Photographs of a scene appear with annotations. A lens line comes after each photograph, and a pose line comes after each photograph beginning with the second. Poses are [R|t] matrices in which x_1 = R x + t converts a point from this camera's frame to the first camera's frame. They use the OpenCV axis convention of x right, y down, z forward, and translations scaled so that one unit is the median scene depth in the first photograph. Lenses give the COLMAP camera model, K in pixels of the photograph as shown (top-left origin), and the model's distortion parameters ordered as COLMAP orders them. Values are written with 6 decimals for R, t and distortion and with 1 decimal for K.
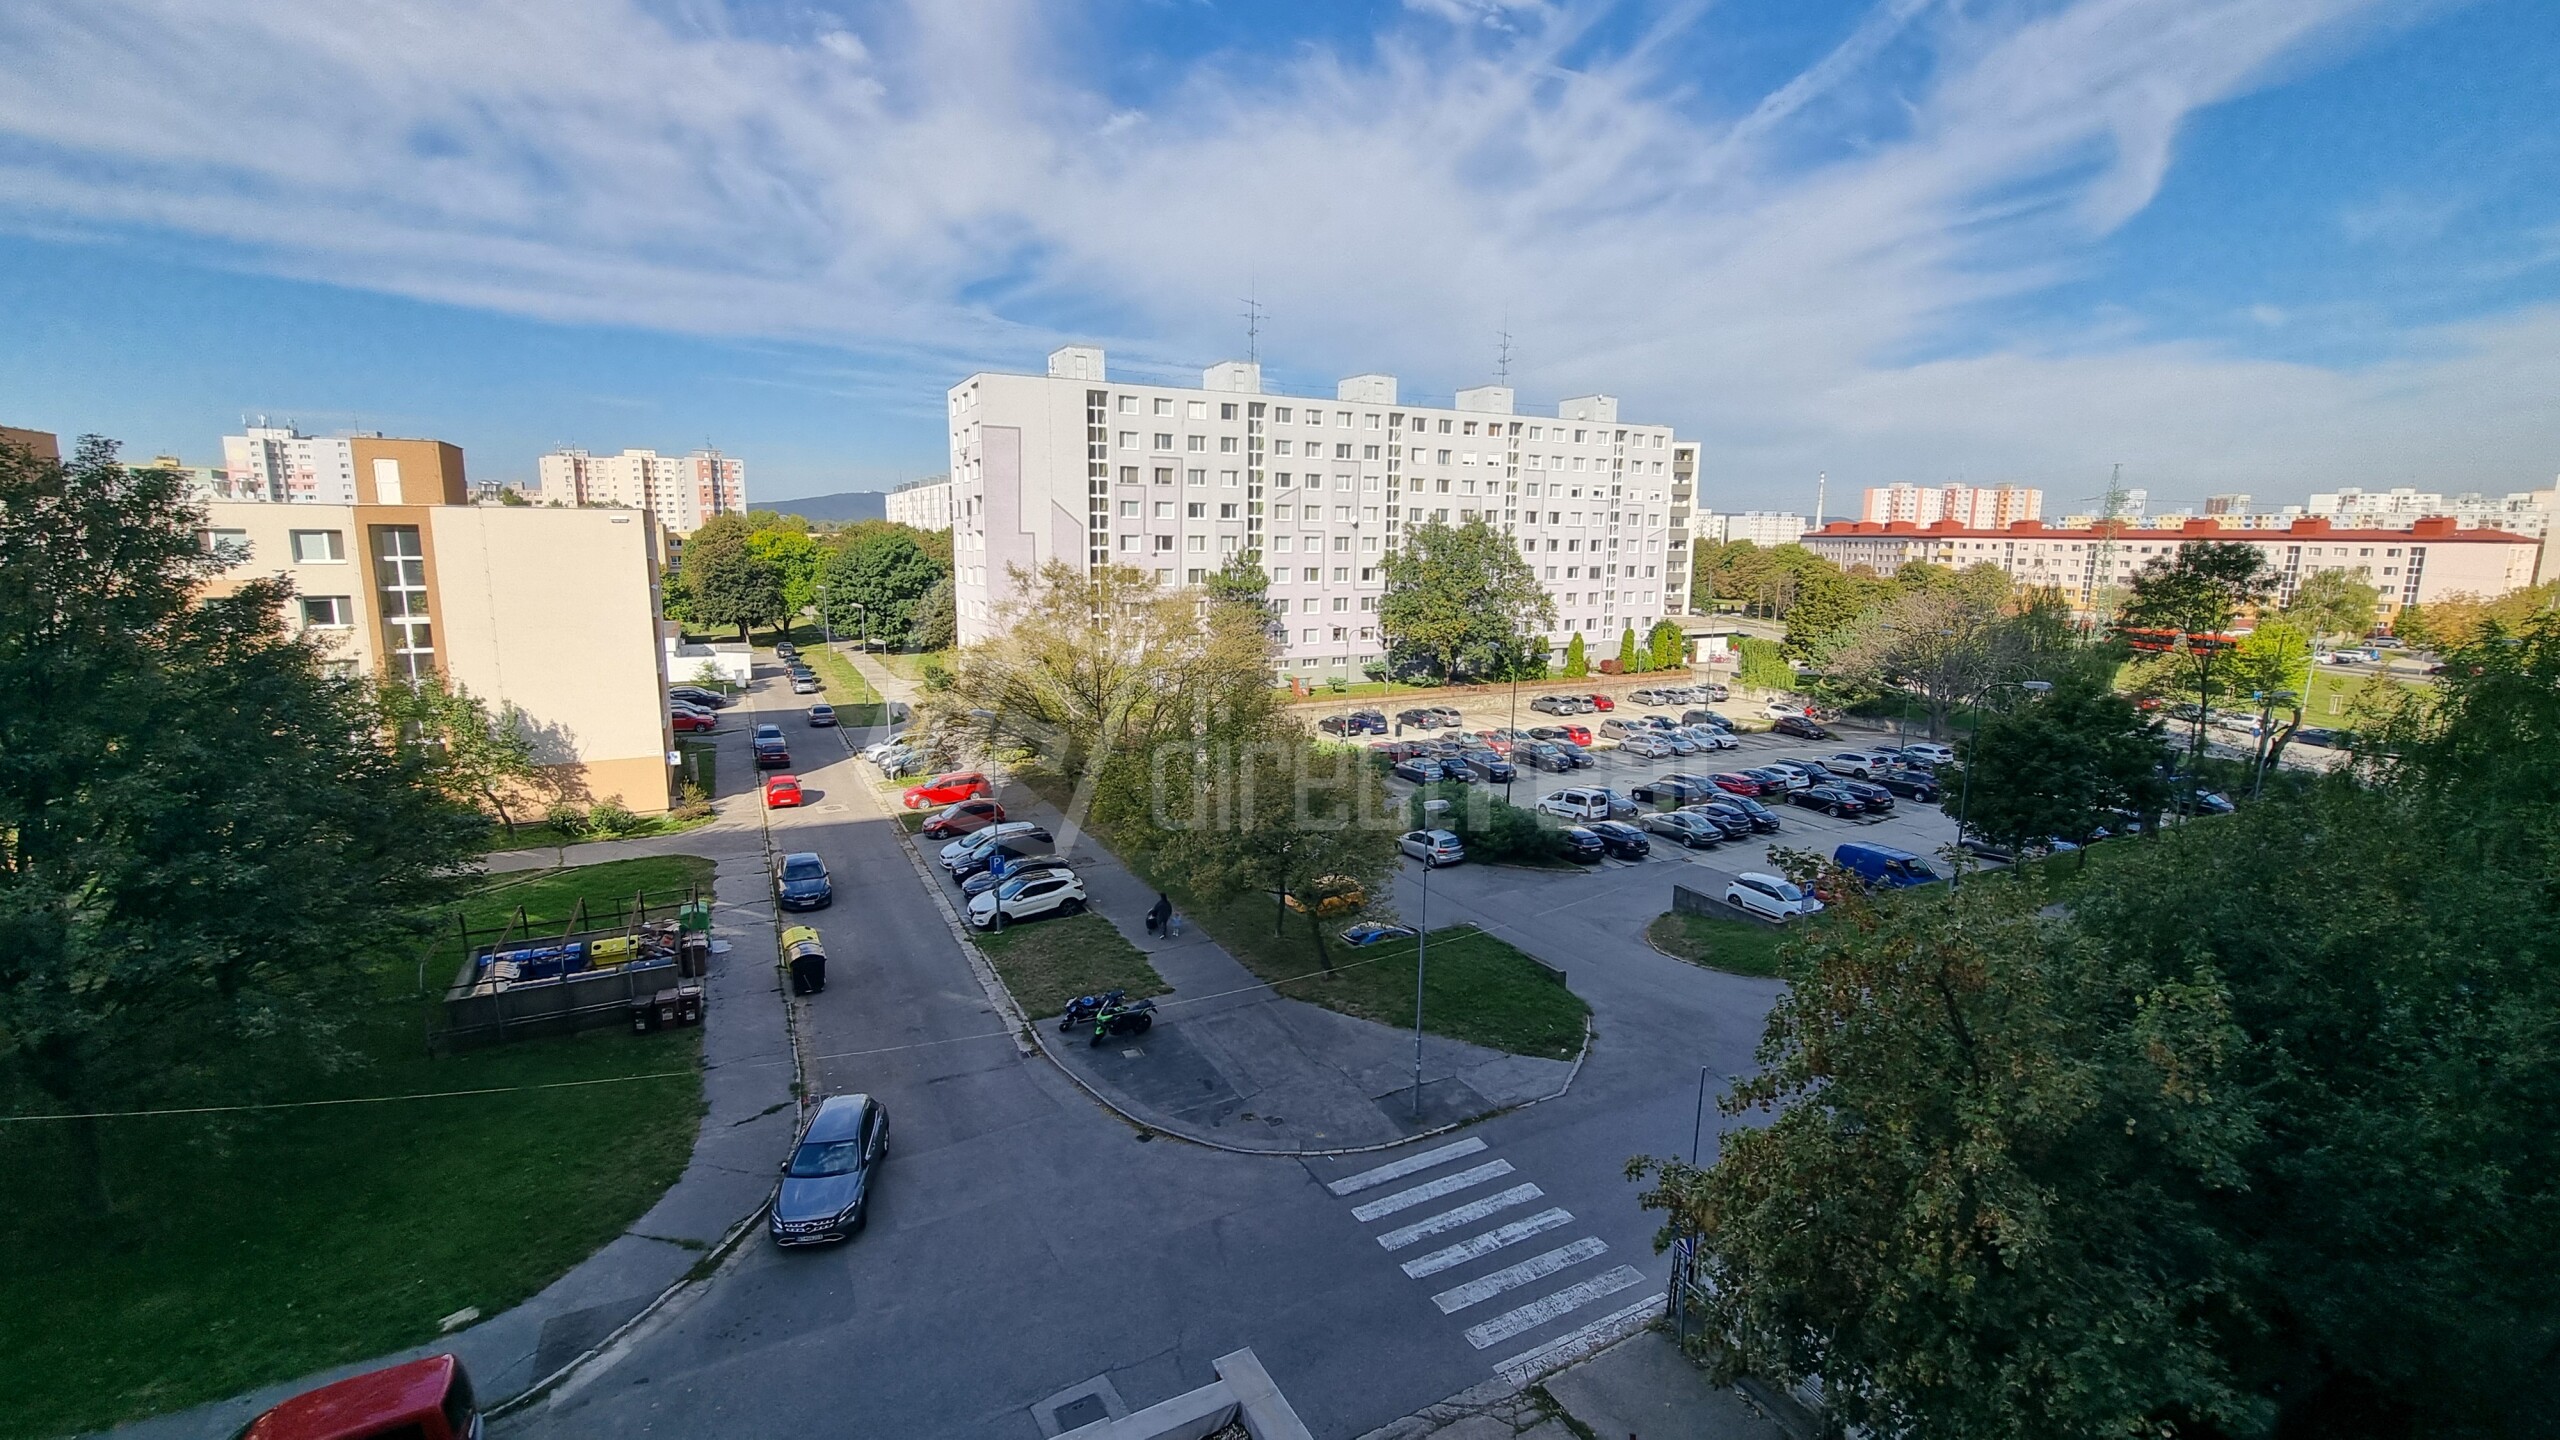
lens RADIAL K [[1050.1, 0, 1278.9], [0, 1050.1, 709.2], [0, 0, 1]] dist [-0.002155, 0.000121]
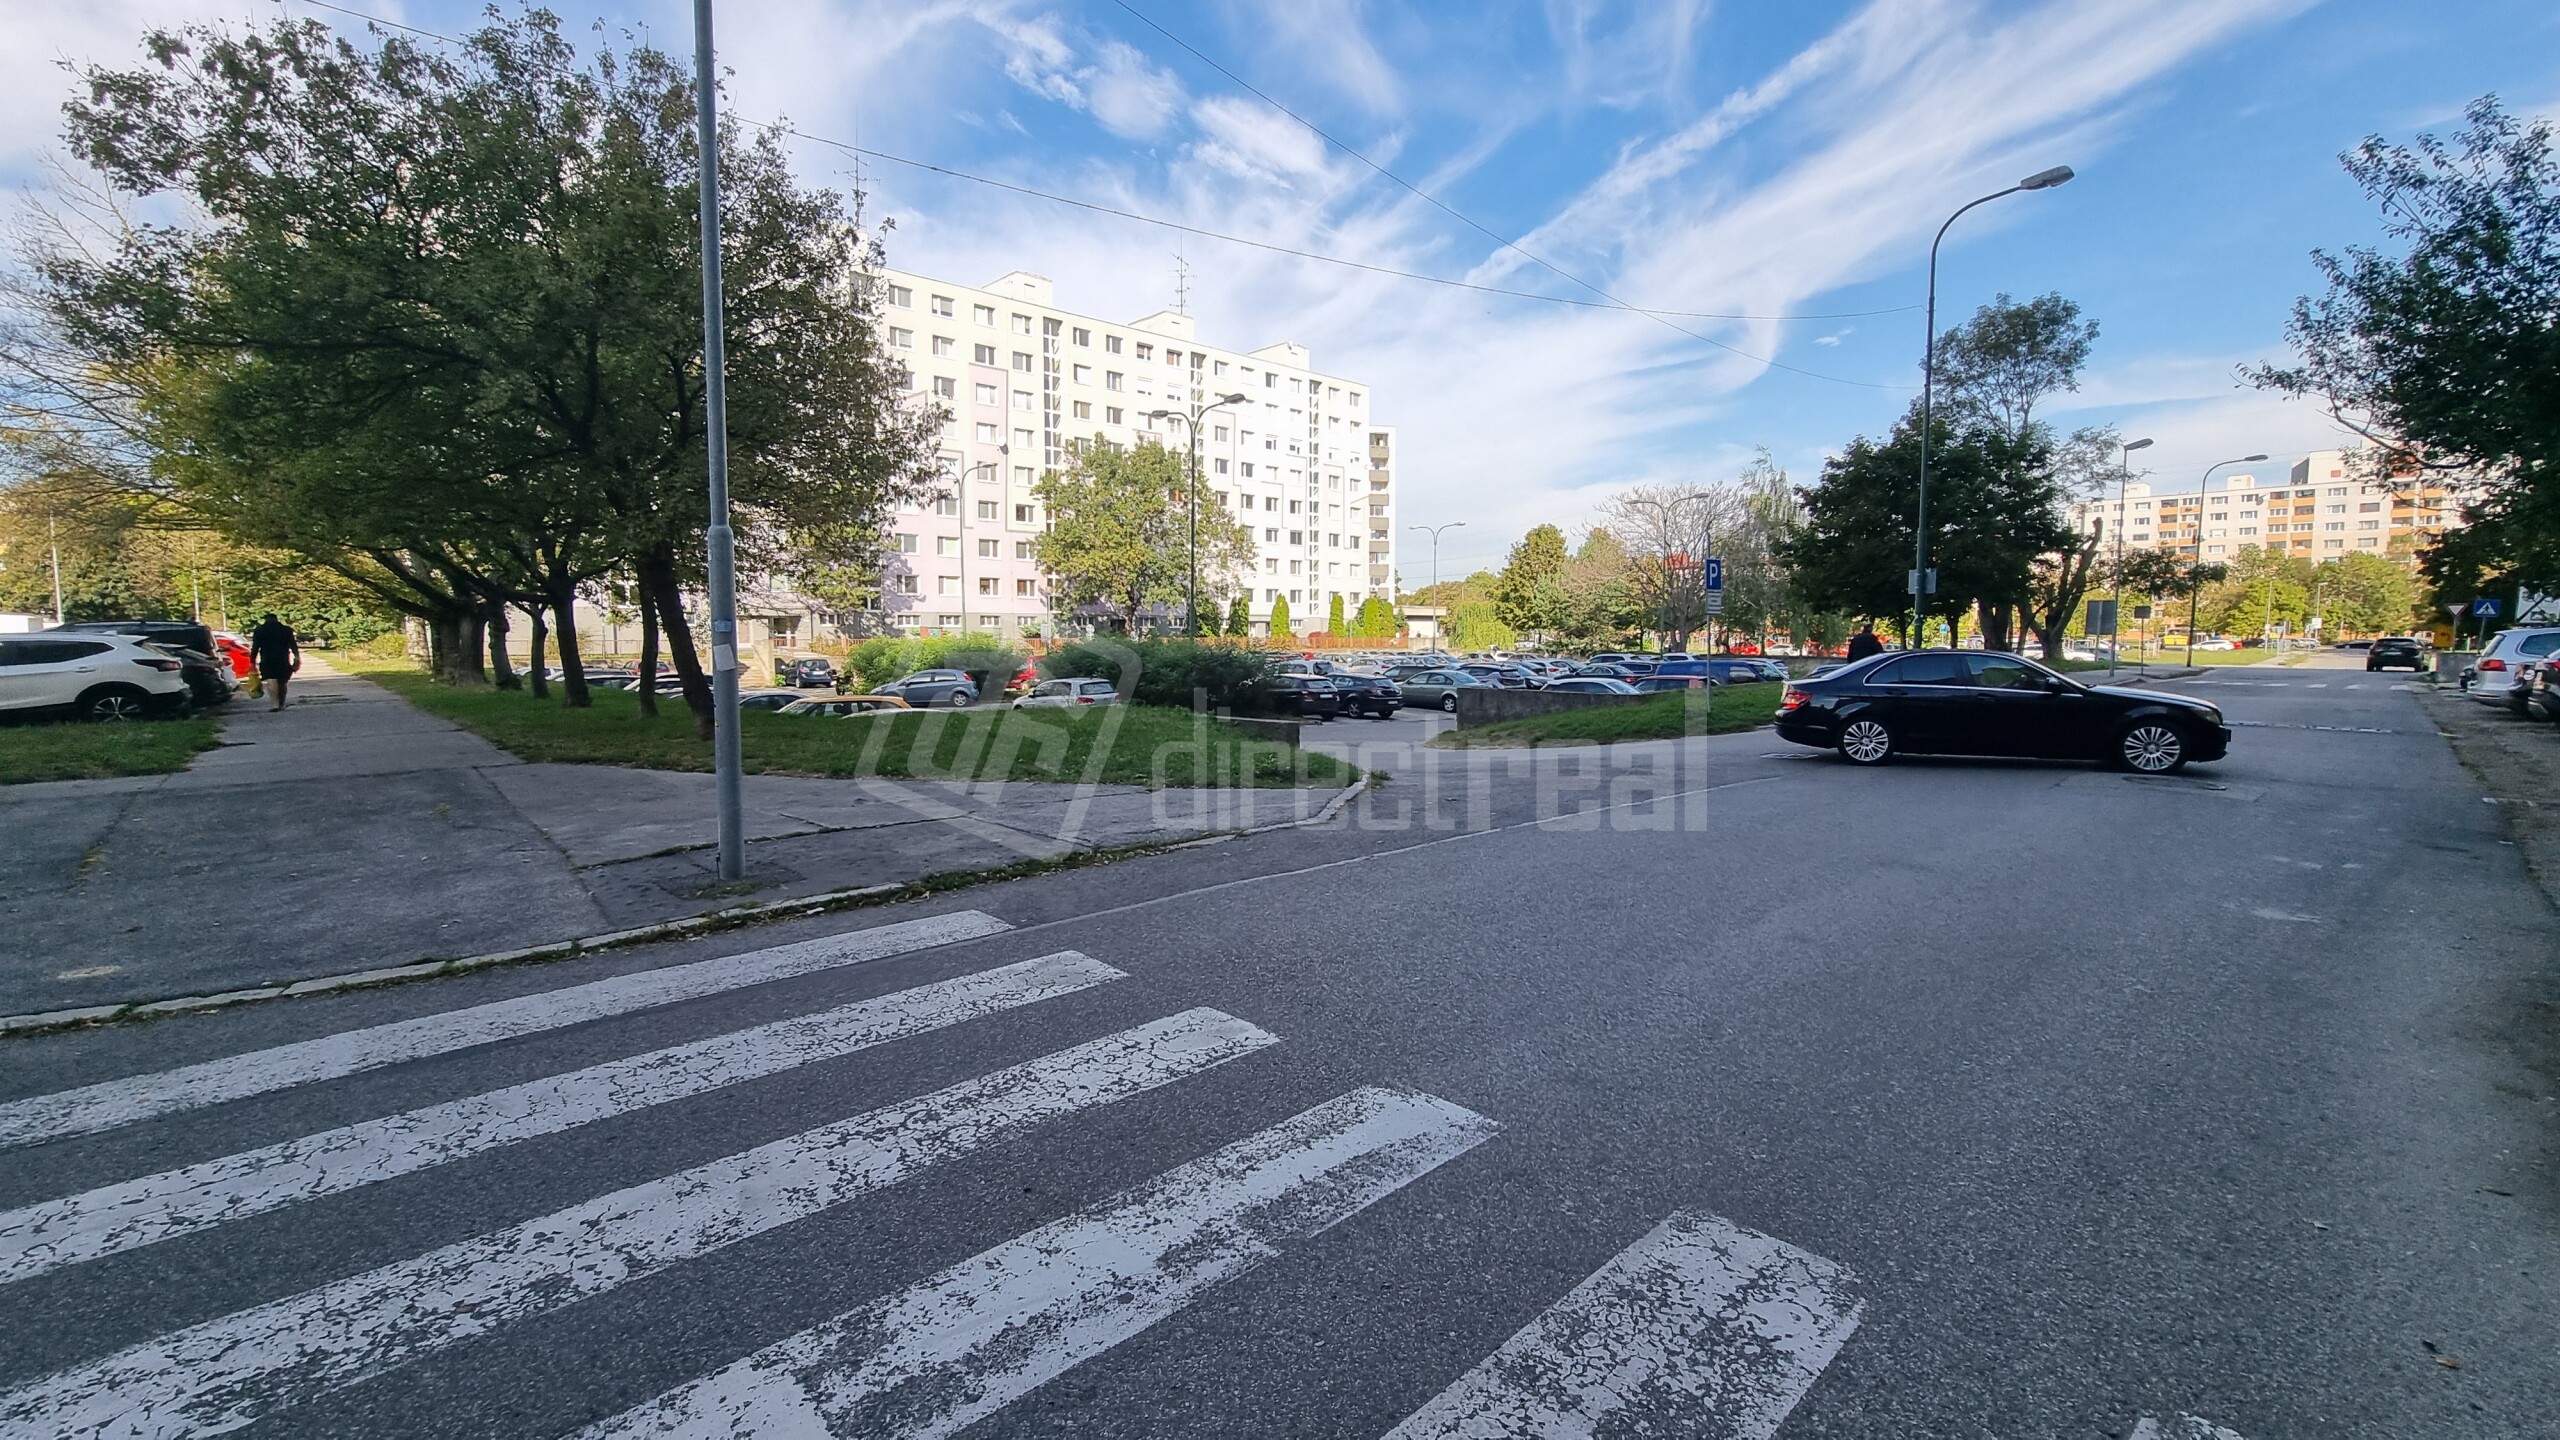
lens RADIAL K [[1051.5, 0, 1280.5], [0, 1051.5, 714.0], [0, 0, 1]] dist [0.000171, -0.000110]
pose [[0.961384, -0.032482, 0.273286, 0.048903], [0.056911, 0.995011, -0.081943, 0.098751], [-0.269261, 0.094331, 0.958436, 0.196769]]
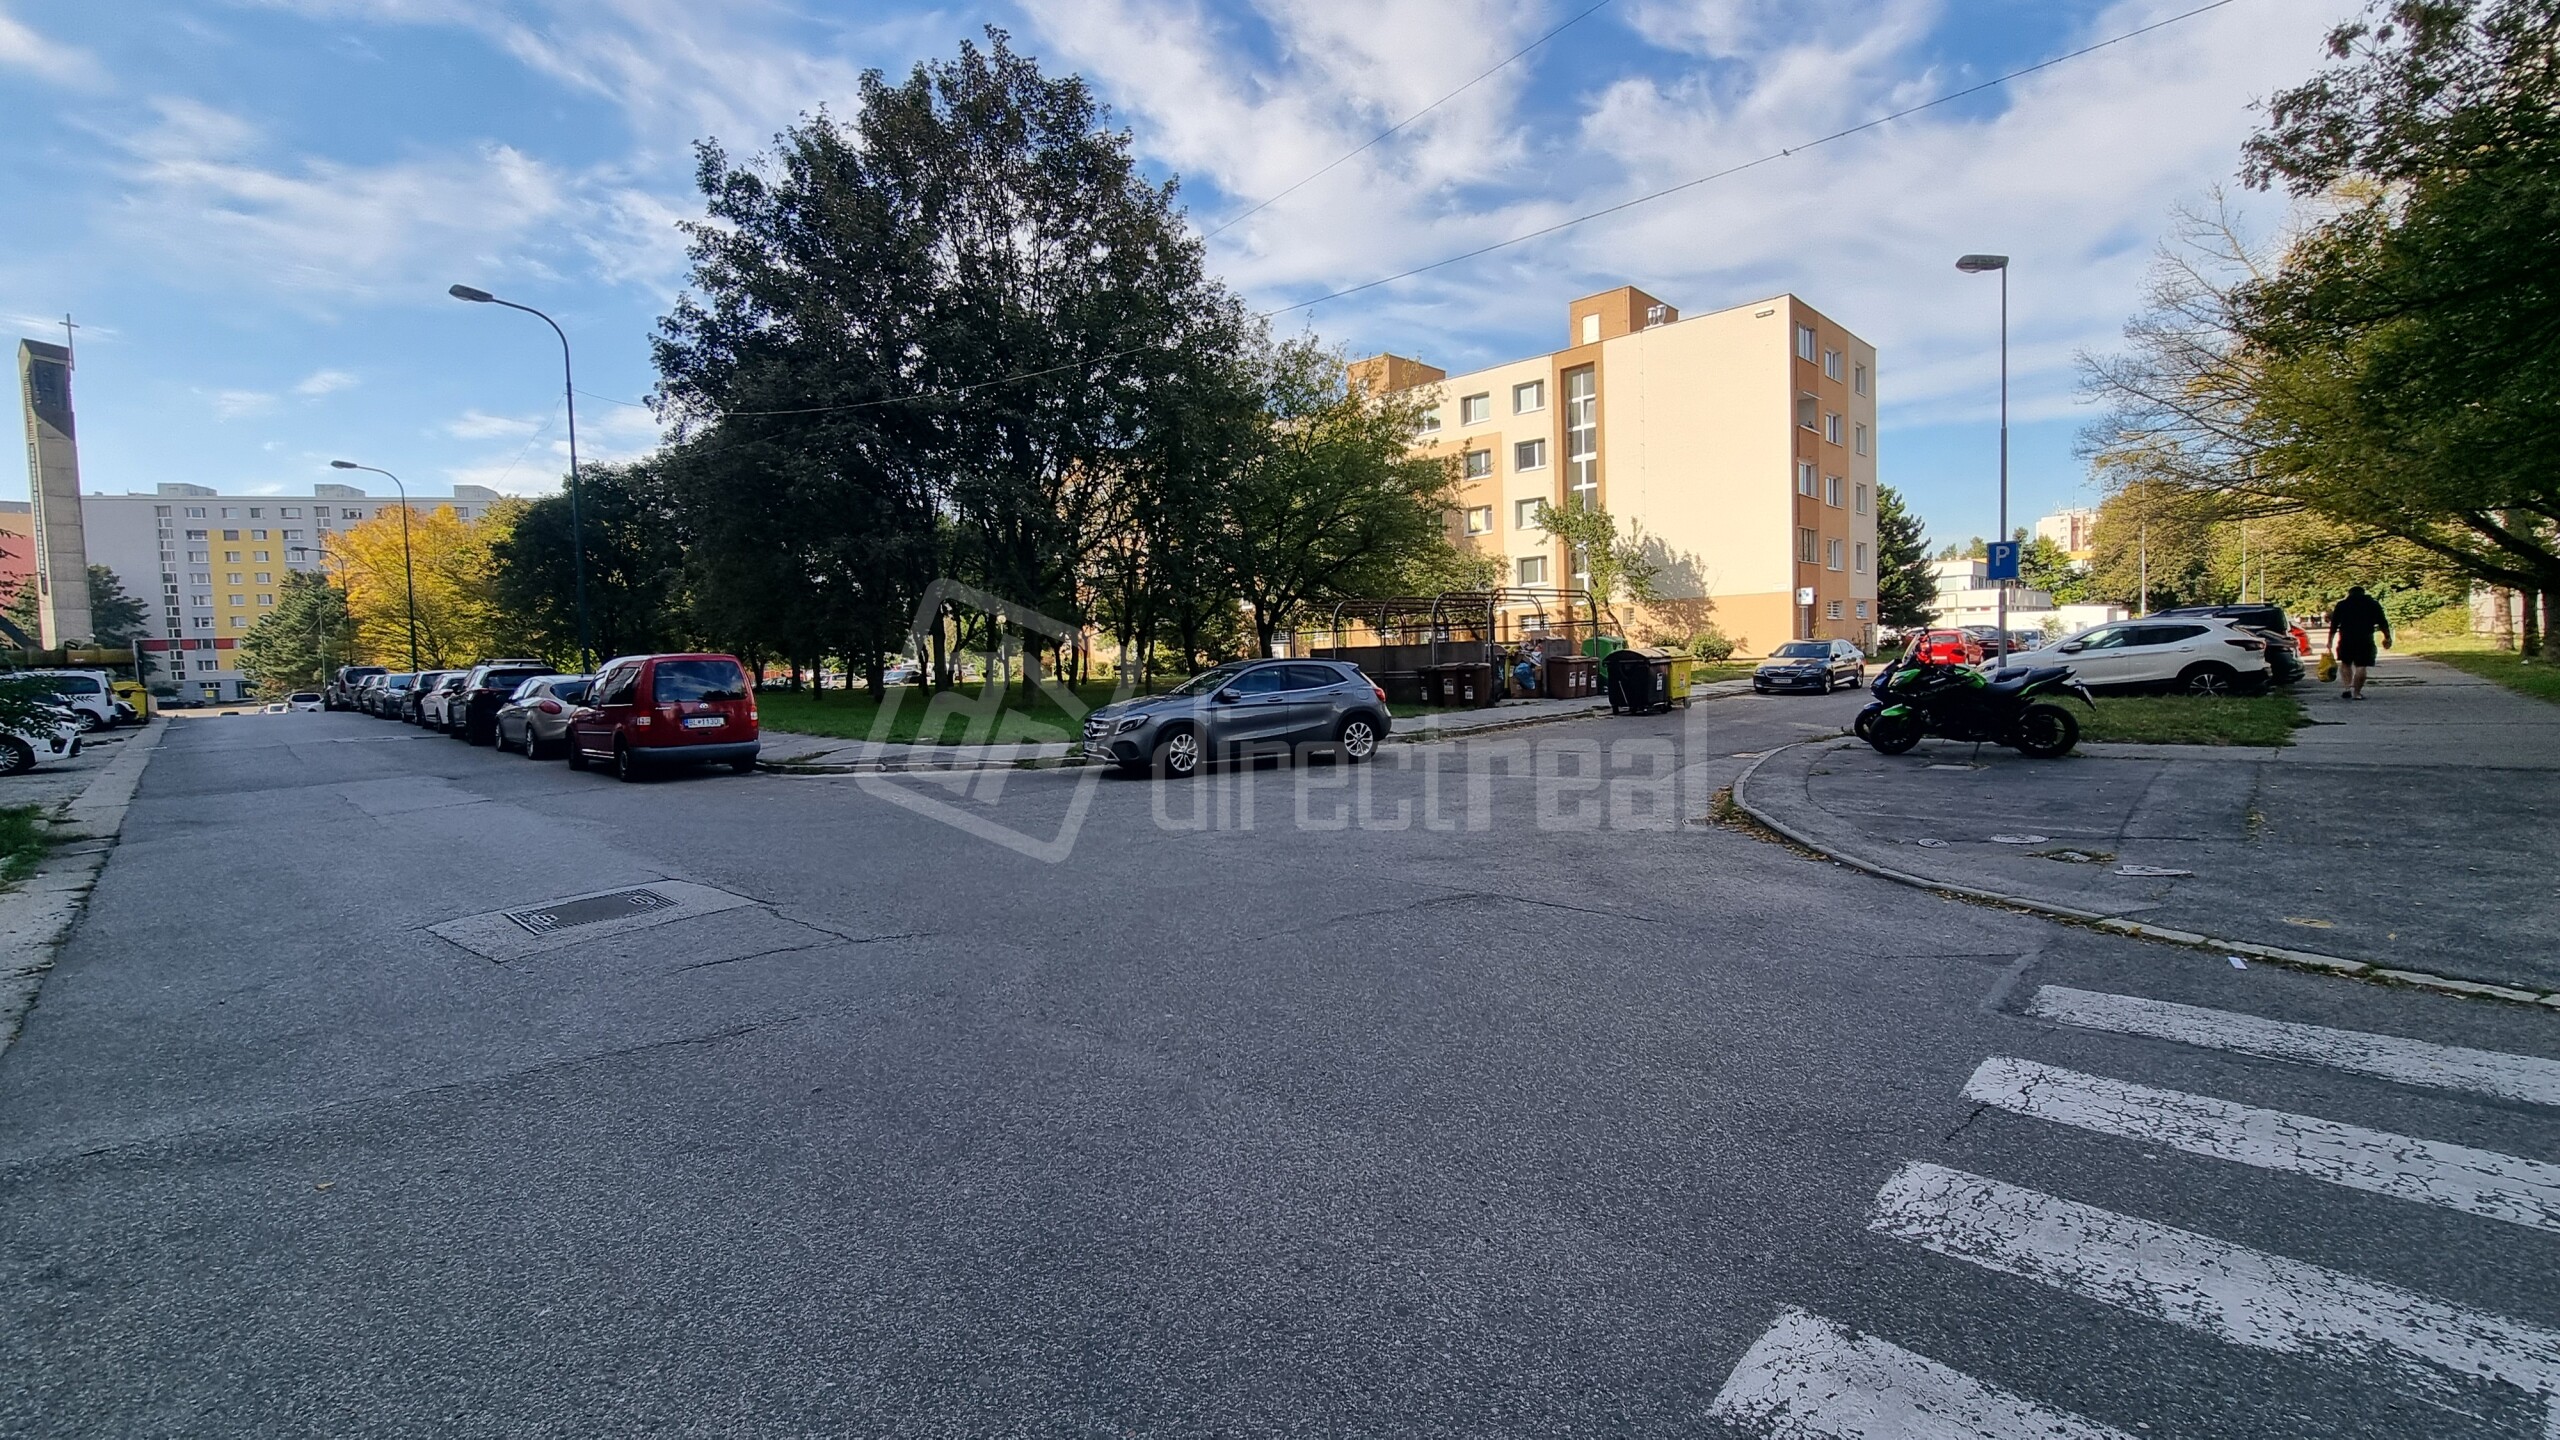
lens RADIAL K [[1056.2, 0, 1269.8], [0, 1056.2, 713.0], [0, 0, 1]] dist [-0.003973, 0.000005]
pose [[0.310861, 0.030478, -0.949967, 0.038758], [-0.117913, 0.993001, -0.006726, 0.100031], [0.943113, 0.114104, 0.312279, 0.189382]]
